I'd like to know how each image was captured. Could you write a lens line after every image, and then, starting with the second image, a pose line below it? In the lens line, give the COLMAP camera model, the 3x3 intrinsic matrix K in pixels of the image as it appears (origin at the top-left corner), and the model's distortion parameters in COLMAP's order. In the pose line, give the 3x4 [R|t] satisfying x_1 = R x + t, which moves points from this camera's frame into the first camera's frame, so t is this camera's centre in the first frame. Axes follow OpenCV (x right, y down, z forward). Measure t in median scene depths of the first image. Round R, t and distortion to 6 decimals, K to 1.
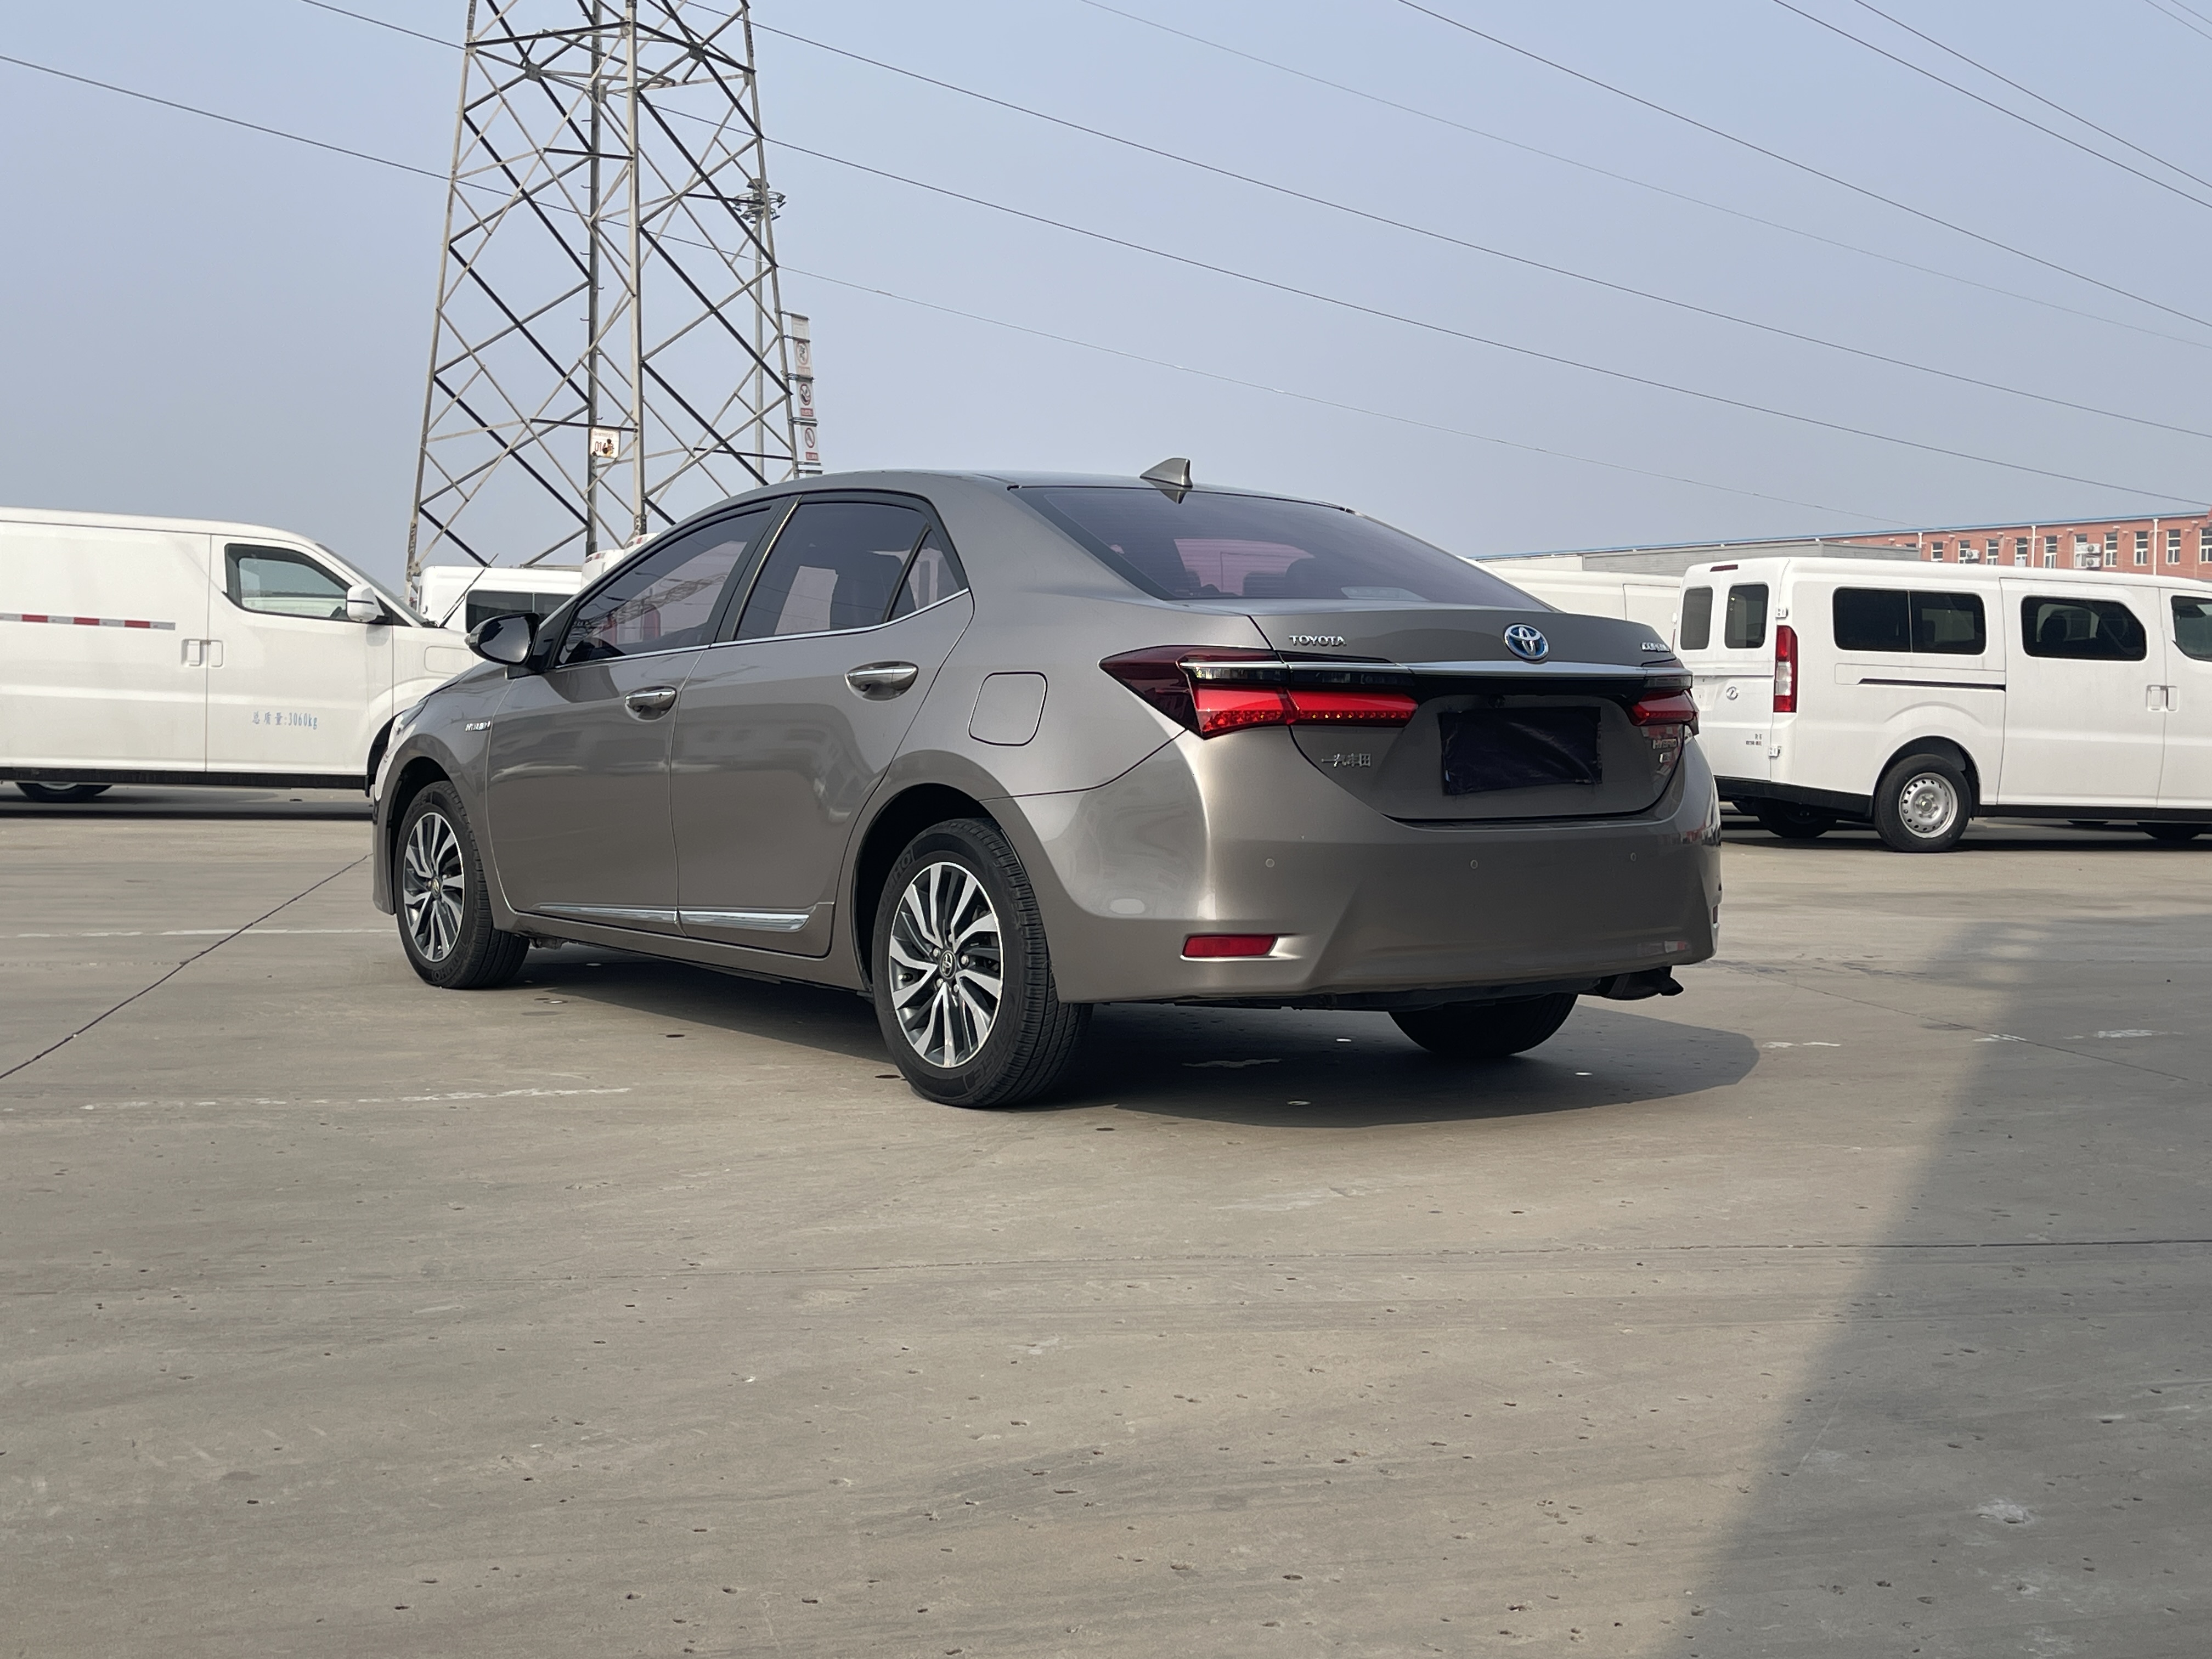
lens RADIAL K [[2555.8, 0, 1115.7], [0, 2555.8, 824.3], [0, 0, 1]] dist [0.059727, 0.000000]
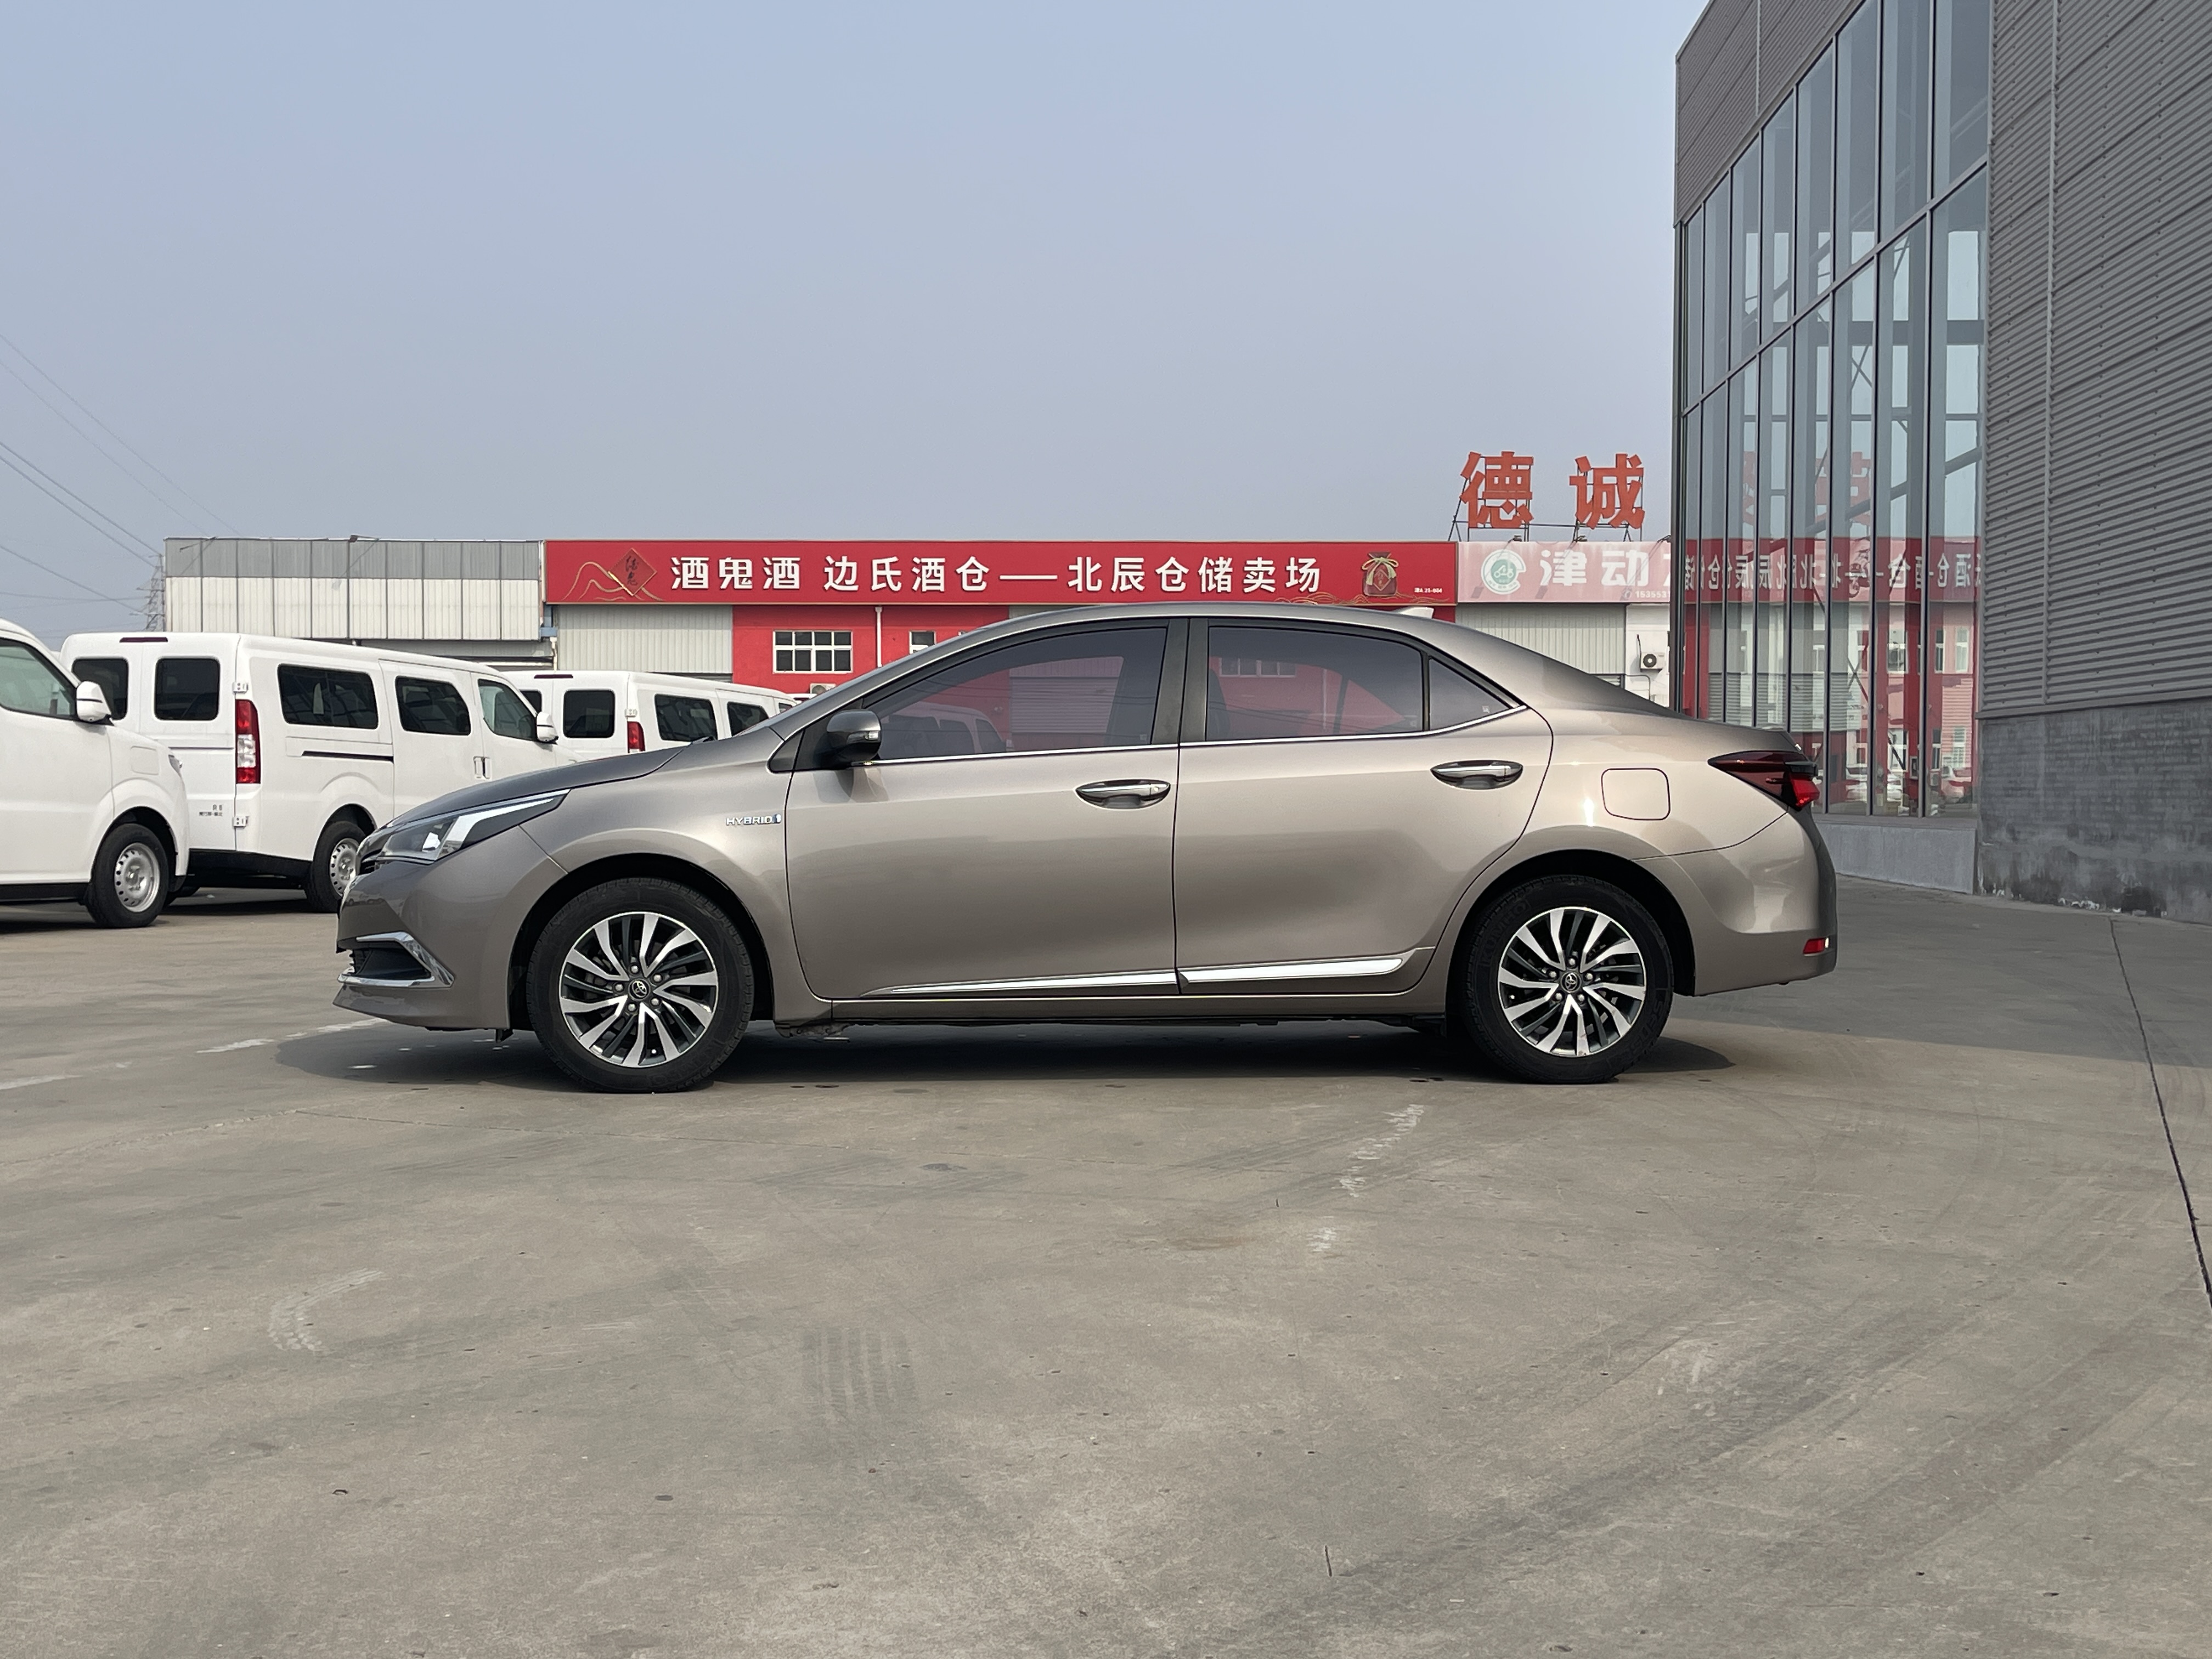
lens RADIAL K [[2555.8, 0, 1125.6], [0, 2555.8, 832.8], [0, 0, 1]] dist [0.059727, 0.000000]
pose [[0.542477, -0.028032, 0.839603, -0.417437], [0.044593, 0.998995, 0.004541, -0.012912], [-0.838886, 0.034977, 0.543182, 0.143096]]
